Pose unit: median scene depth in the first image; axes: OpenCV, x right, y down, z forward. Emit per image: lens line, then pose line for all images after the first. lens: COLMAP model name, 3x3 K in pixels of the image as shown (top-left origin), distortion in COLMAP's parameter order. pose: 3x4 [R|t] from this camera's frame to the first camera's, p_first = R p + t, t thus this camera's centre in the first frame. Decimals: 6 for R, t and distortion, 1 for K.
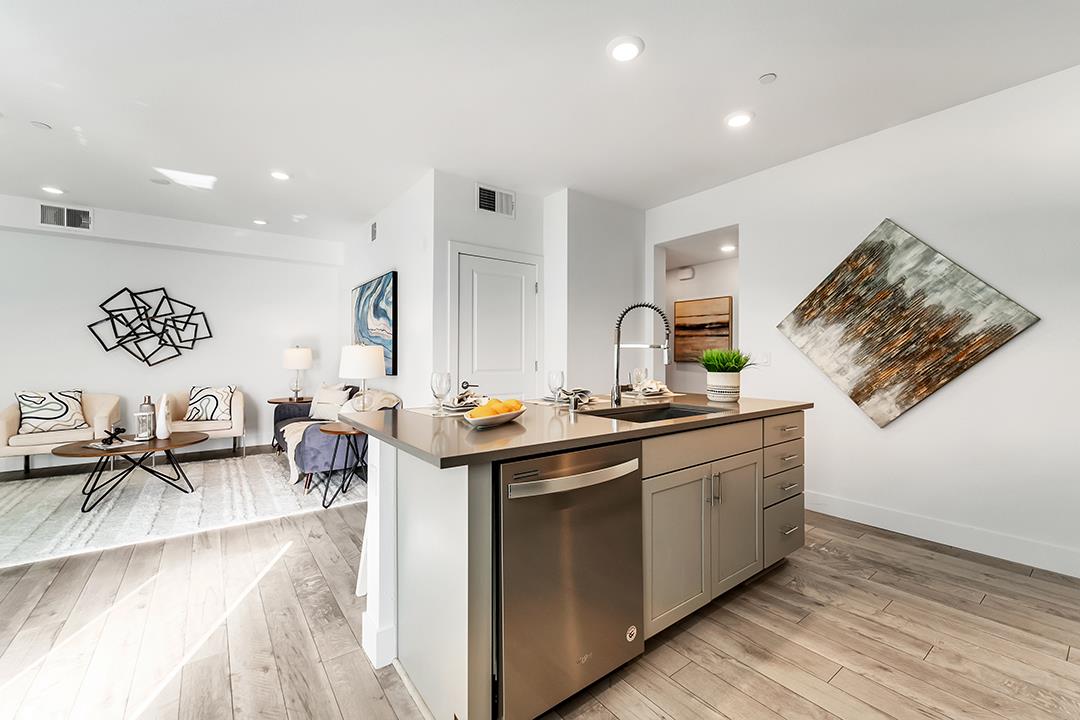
lens RADIAL K [[444.8, 0, 542.4], [0, 444.8, 355.6], [0, 0, 1]] dist [0.000273, -0.000120]
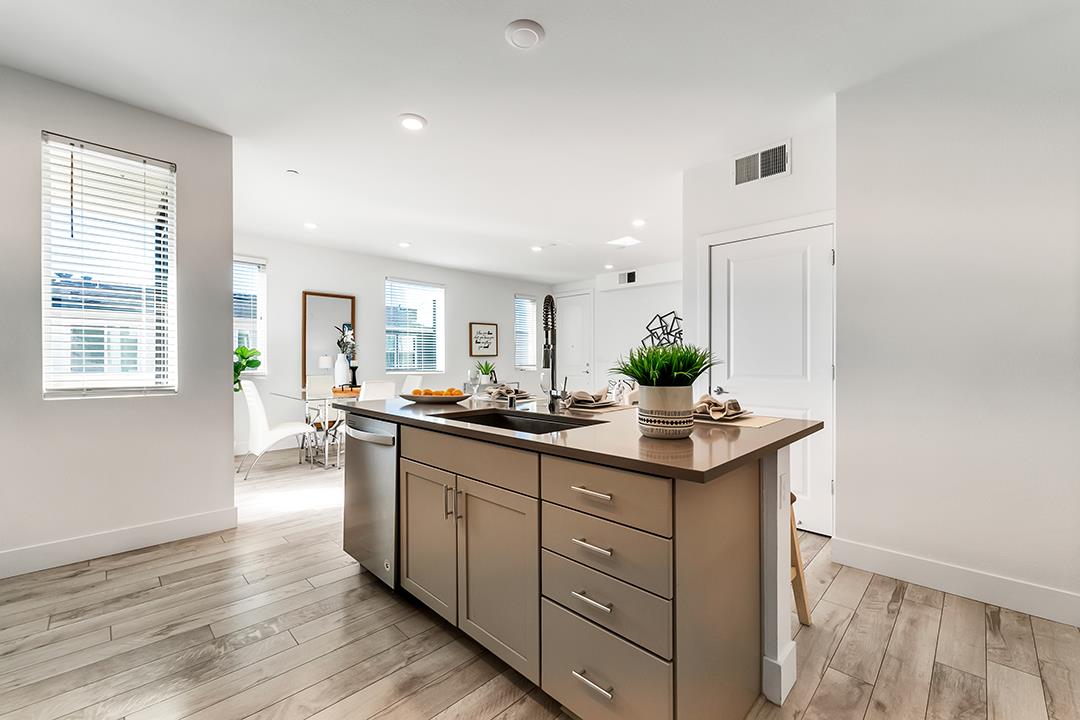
lens RADIAL K [[435.6, 0, 542.6], [0, 435.6, 356.9], [0, 0, 1]] dist [-0.001293, -0.000320]
pose [[0.146979, -0.006882, -0.989116, 0.484366], [0.003577, 0.999973, -0.006426, 0.001992], [0.989133, -0.002593, 0.147000, 0.392270]]
